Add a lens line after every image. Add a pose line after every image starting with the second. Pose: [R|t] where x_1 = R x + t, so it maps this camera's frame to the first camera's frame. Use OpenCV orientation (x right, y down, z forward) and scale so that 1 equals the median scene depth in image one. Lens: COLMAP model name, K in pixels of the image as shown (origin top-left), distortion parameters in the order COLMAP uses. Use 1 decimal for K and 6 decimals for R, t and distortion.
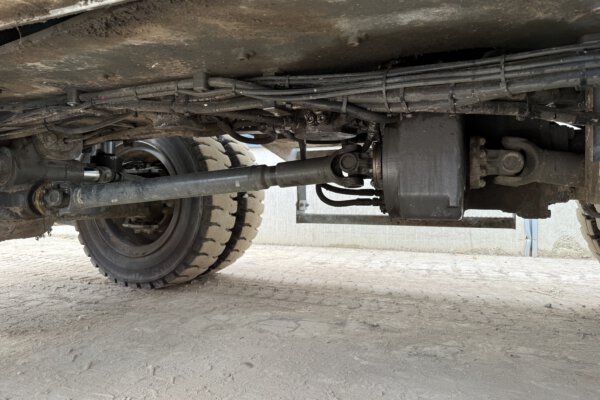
lens RADIAL K [[418.4, 0, 300.3], [0, 418.4, 193.6], [0, 0, 1]] dist [0.041356, -0.055920]
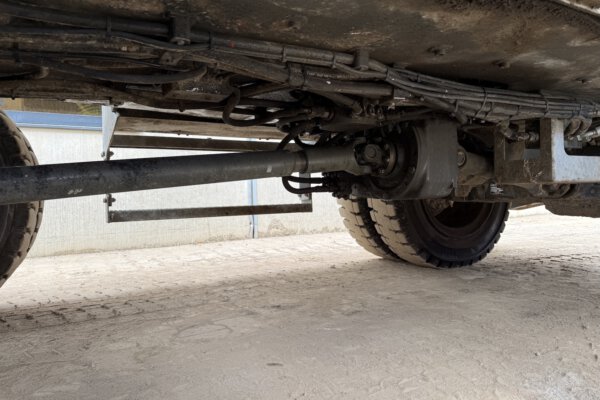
lens RADIAL K [[418.4, 0, 302.4], [0, 418.4, 198.7], [0, 0, 1]] dist [0.041356, -0.055920]
pose [[0.636777, -0.031510, 0.770404, -0.596641], [0.017390, 0.999497, 0.026507, 0.012975], [-0.770852, -0.003481, 0.637005, 0.273080]]
